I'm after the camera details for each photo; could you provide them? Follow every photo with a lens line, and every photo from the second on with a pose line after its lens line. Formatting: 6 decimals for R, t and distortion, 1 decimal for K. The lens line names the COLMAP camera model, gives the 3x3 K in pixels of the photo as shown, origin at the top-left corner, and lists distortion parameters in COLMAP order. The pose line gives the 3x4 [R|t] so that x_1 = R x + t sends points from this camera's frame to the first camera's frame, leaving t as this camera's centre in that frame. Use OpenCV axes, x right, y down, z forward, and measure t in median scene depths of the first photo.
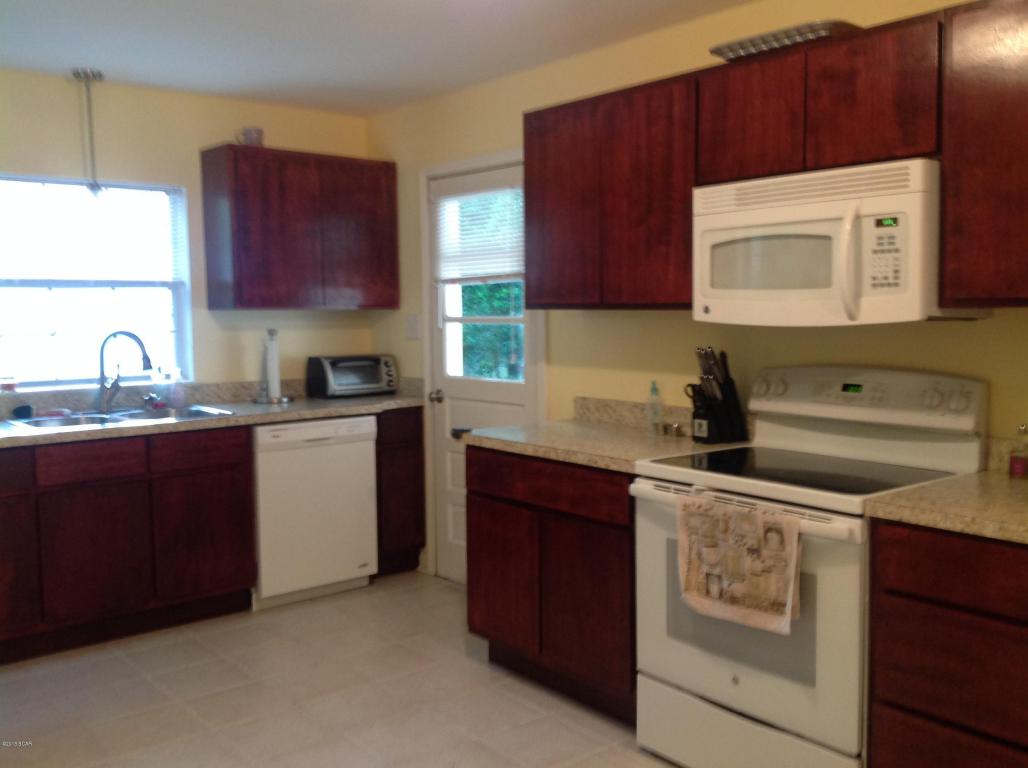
lens RADIAL K [[948.2, 0, 514.0], [0, 948.2, 384.0], [0, 0, 1]] dist [0.067246, -0.020932]
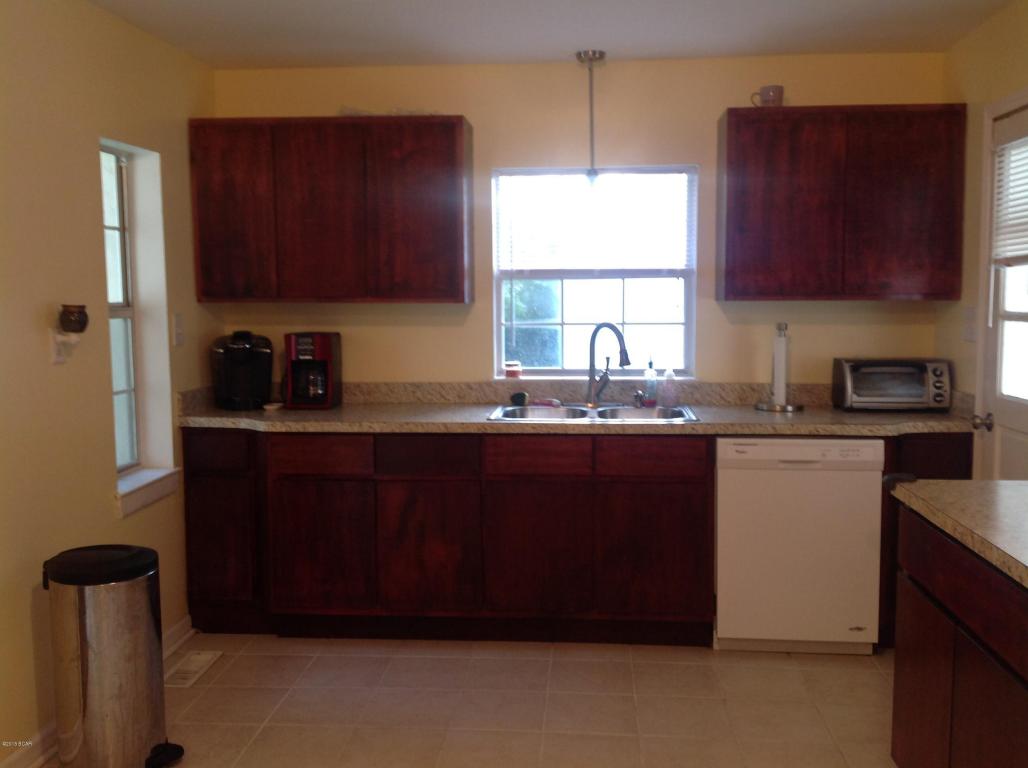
lens RADIAL K [[948.2, 0, 514.0], [0, 948.2, 384.0], [0, 0, 1]] dist [0.067246, -0.020932]
pose [[0.728612, 0.069574, -0.681384, 0.160620], [-0.061452, 0.997456, 0.036135, -0.021068], [0.682164, 0.015544, 0.731034, 0.231715]]
